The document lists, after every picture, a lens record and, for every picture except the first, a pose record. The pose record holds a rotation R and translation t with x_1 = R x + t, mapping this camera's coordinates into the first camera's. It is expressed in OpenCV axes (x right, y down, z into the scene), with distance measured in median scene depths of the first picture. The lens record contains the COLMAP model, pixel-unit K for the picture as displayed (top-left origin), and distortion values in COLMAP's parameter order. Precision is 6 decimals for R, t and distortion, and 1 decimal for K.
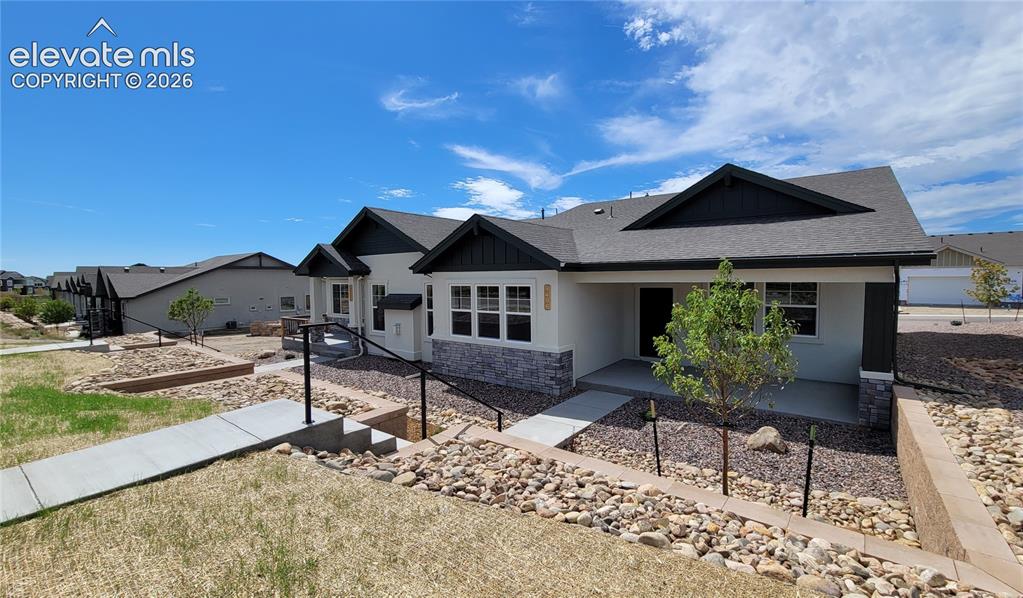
lens RADIAL K [[434.2, 0, 511.7], [0, 434.2, 301.1], [0, 0, 1]] dist [0.000307, 0.000065]
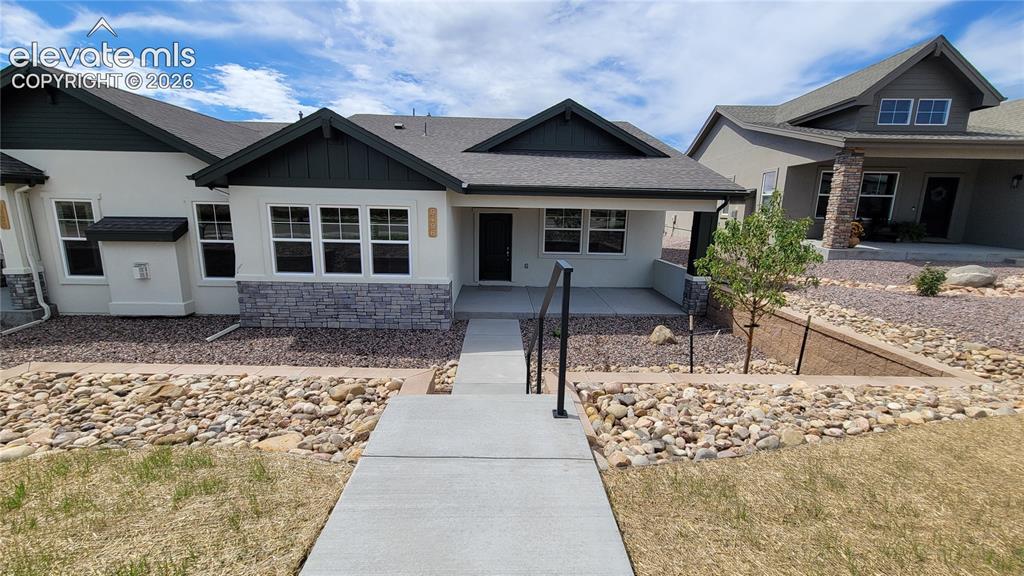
lens RADIAL K [[405.4, 0, 513.5], [0, 405.4, 285.0], [0, 0, 1]] dist [0.003143, 0.000063]
pose [[0.775873, -0.099185, 0.623043, -0.278555], [0.006522, 0.988773, 0.149285, -0.004258], [-0.630855, -0.111762, 0.767809, 0.225332]]
